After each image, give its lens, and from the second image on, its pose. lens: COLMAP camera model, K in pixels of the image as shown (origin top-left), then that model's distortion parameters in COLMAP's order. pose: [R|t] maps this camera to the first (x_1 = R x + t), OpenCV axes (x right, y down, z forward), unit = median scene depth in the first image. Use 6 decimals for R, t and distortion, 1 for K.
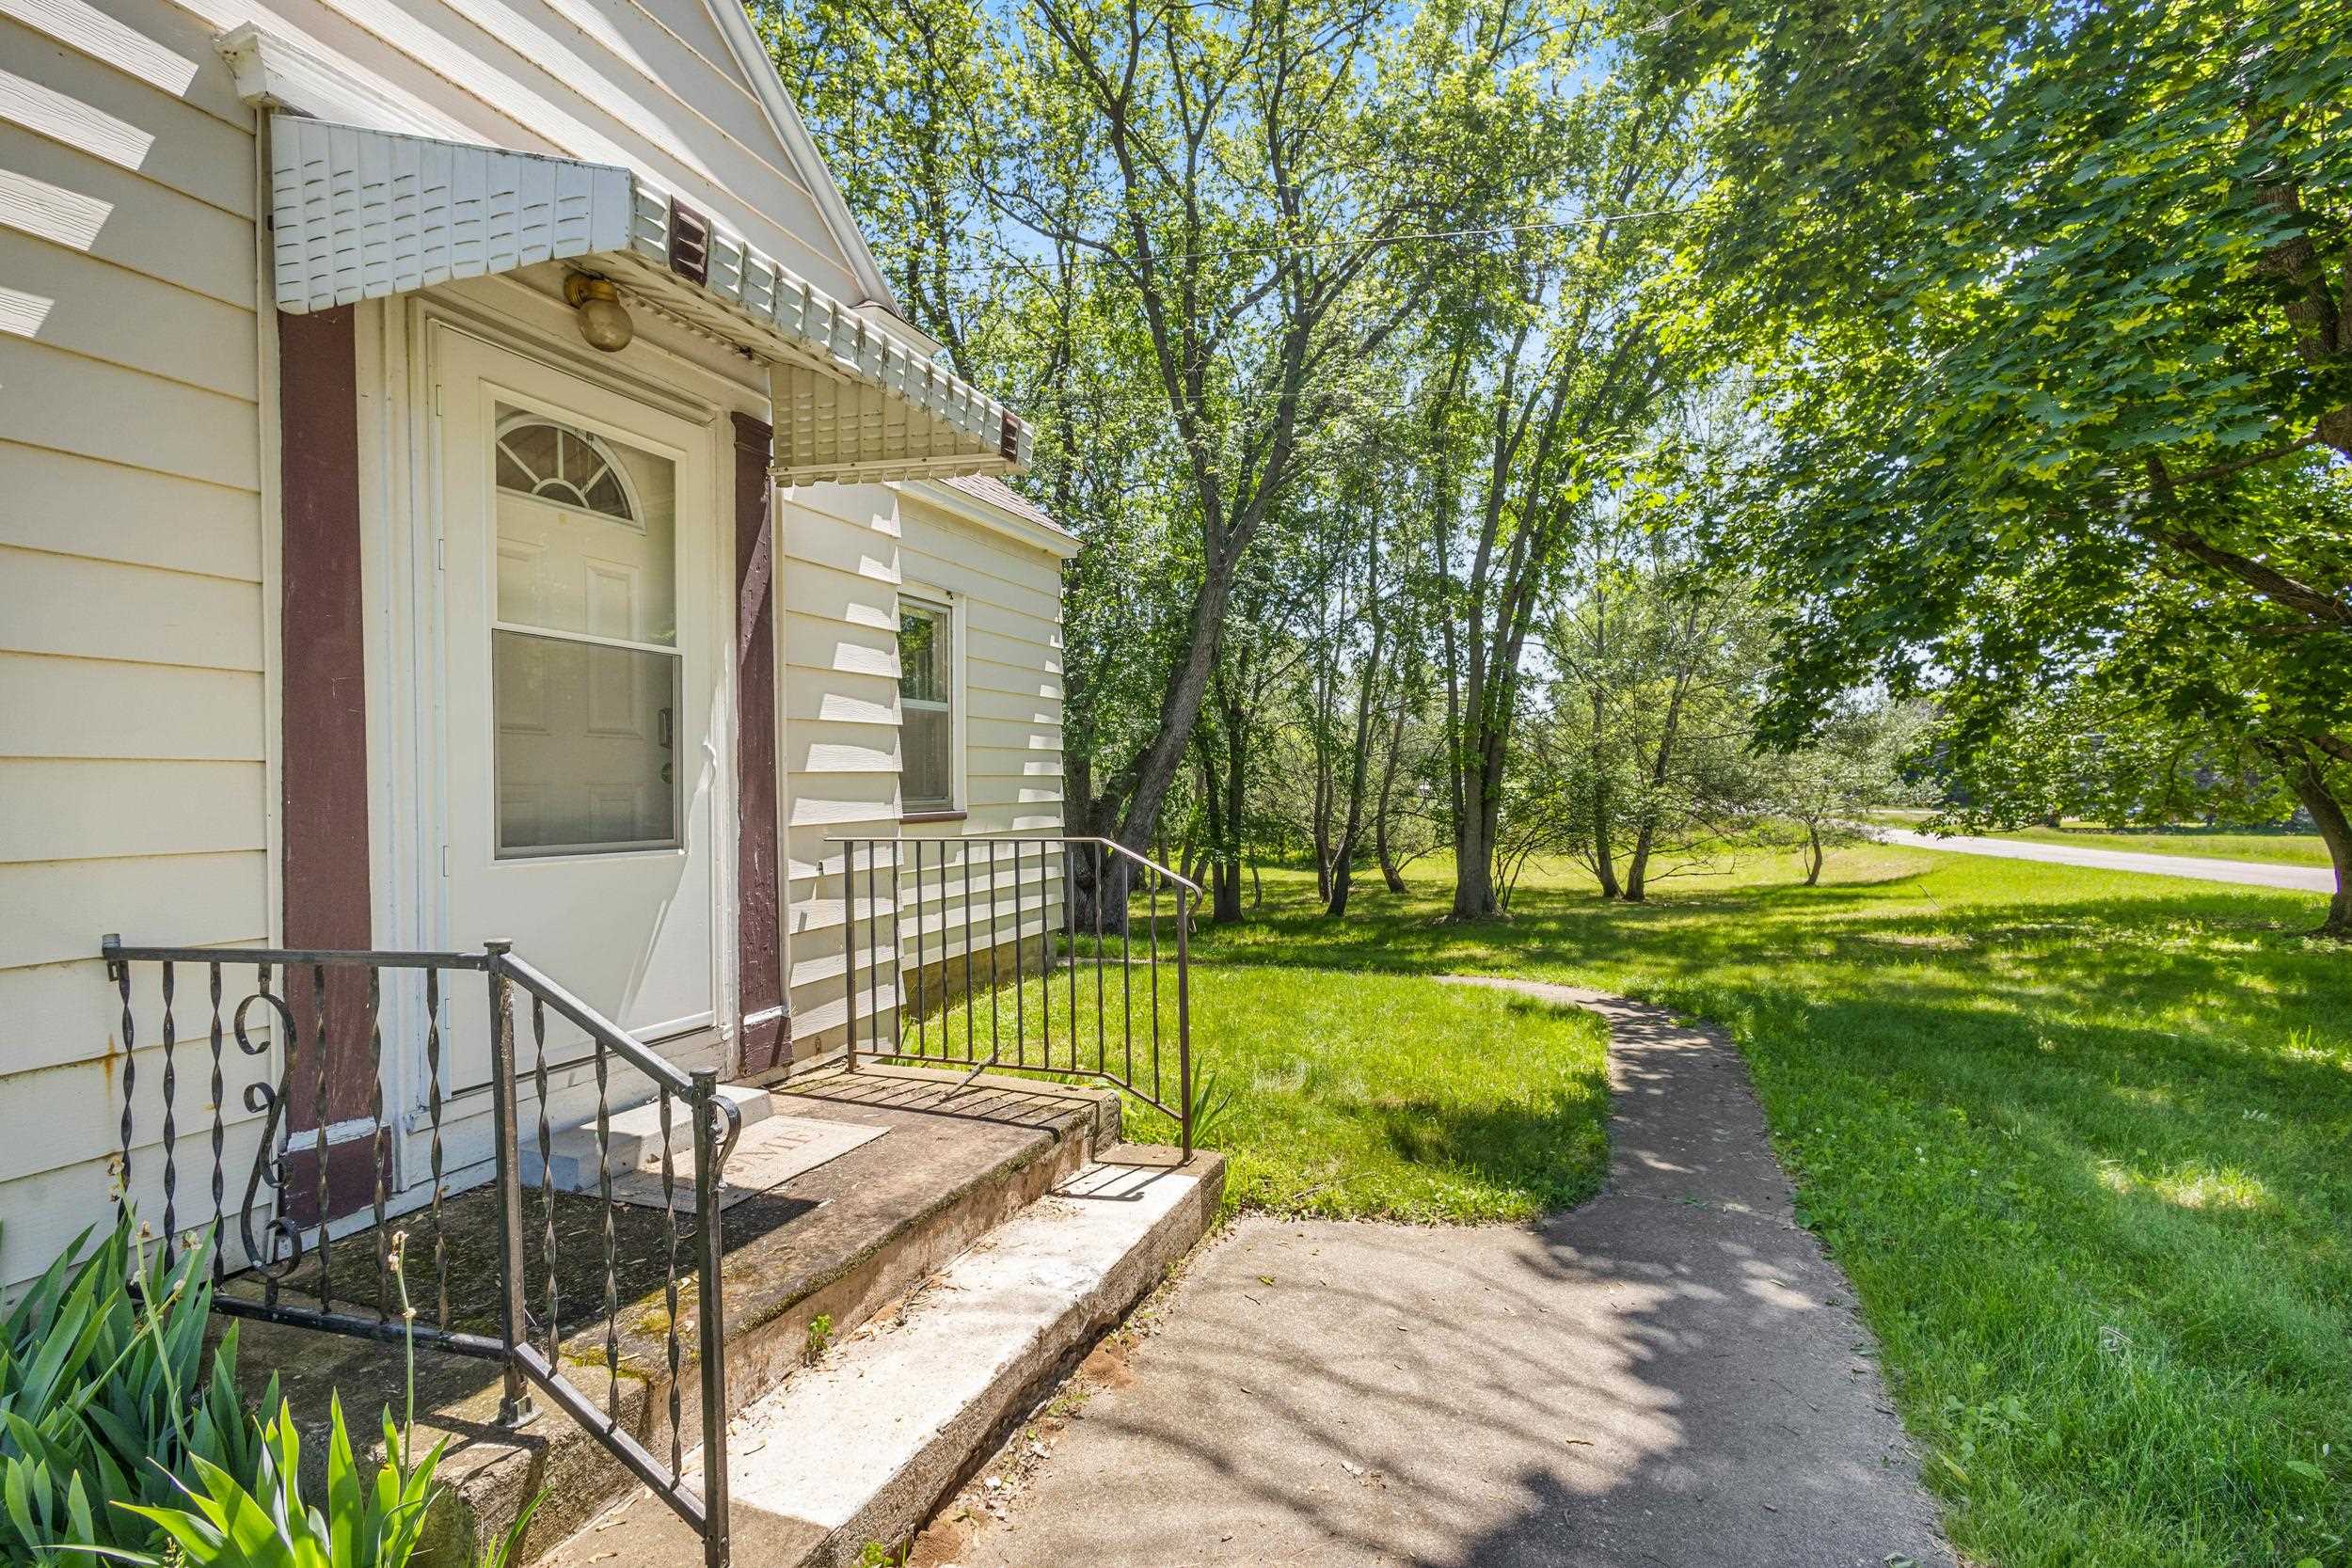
lens RADIAL K [[1098.1, 0, 1176.3], [0, 1098.1, 797.7], [0, 0, 1]] dist [0.000640, -0.000072]
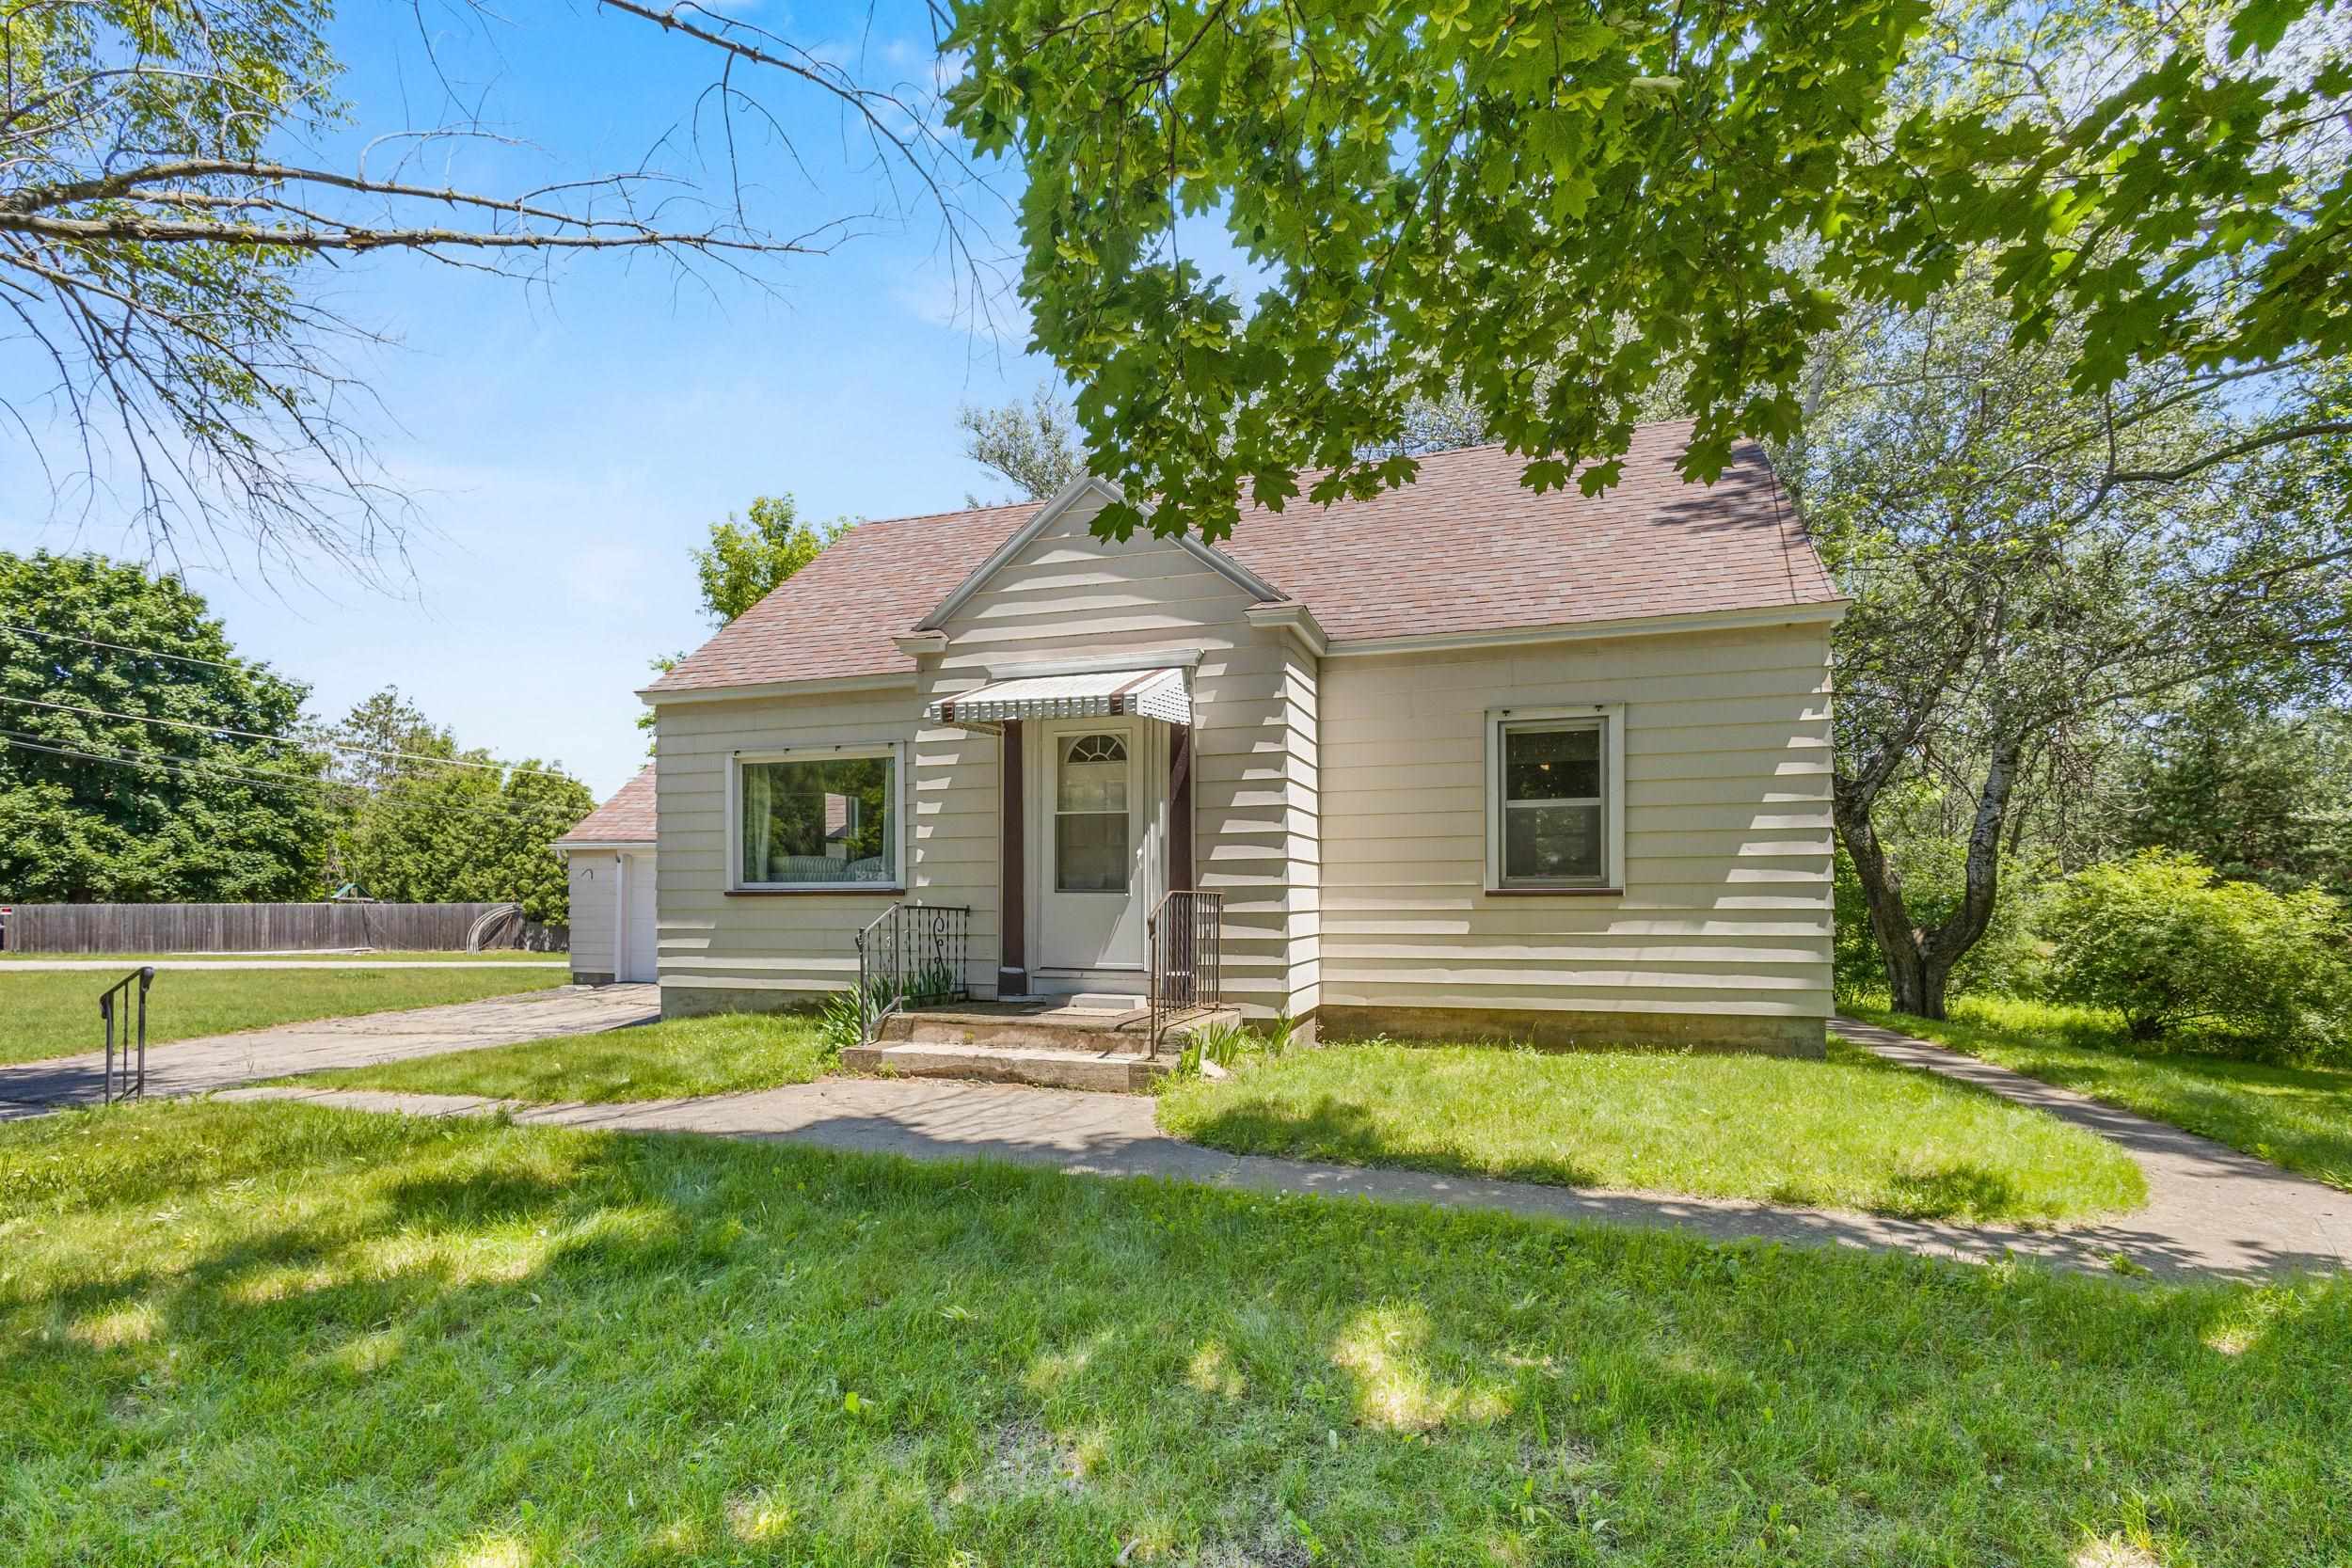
lens RADIAL K [[1105.6, 0, 1177.8], [0, 1105.6, 891.1], [0, 0, 1]] dist [0.001199, -0.000924]
pose [[0.062694, 0.003799, -0.998026, 1.940630], [-0.009065, 0.999954, 0.003237, 0.031636], [0.997992, 0.008844, 0.062726, 0.935515]]
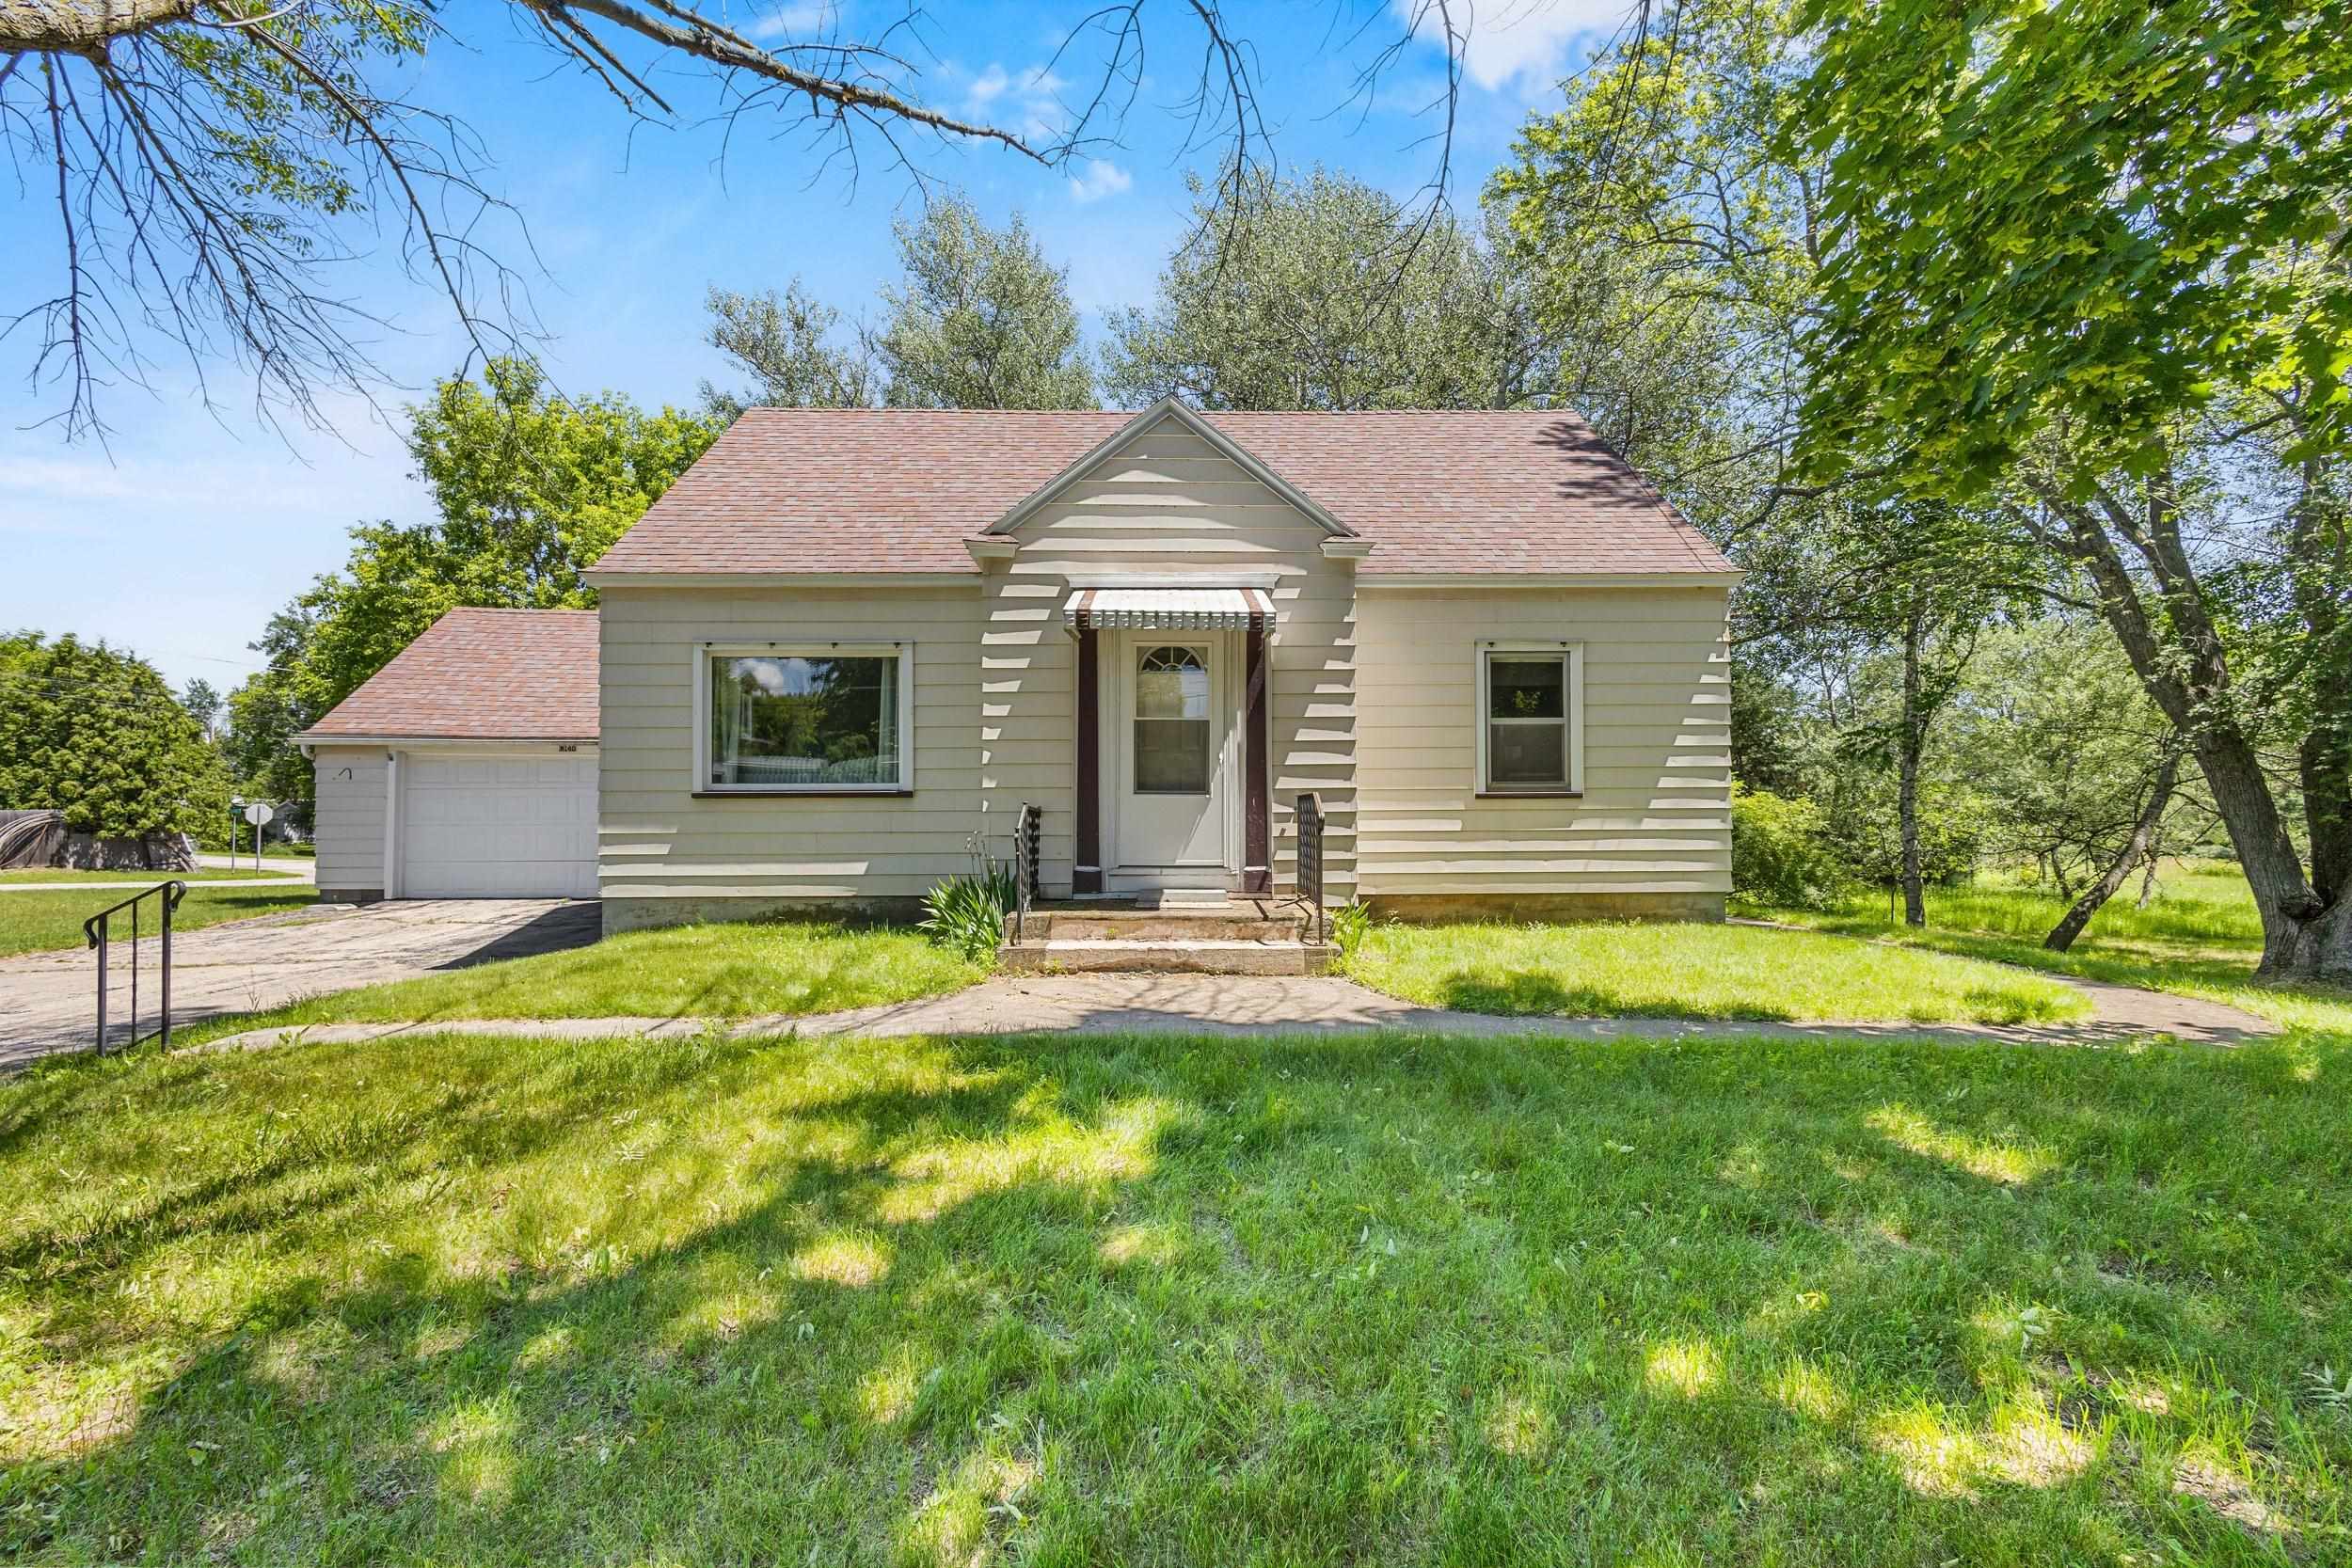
lens RADIAL K [[1057.9, 0, 1176.0], [0, 1057.9, 784.0], [0, 0, 1]] dist [0.002385, 0.000432]
pose [[0.384144, -0.008542, -0.923234, 1.793776], [-0.011516, 0.999835, -0.014042, 0.055398], [0.923201, 0.016026, 0.383982, -0.032687]]
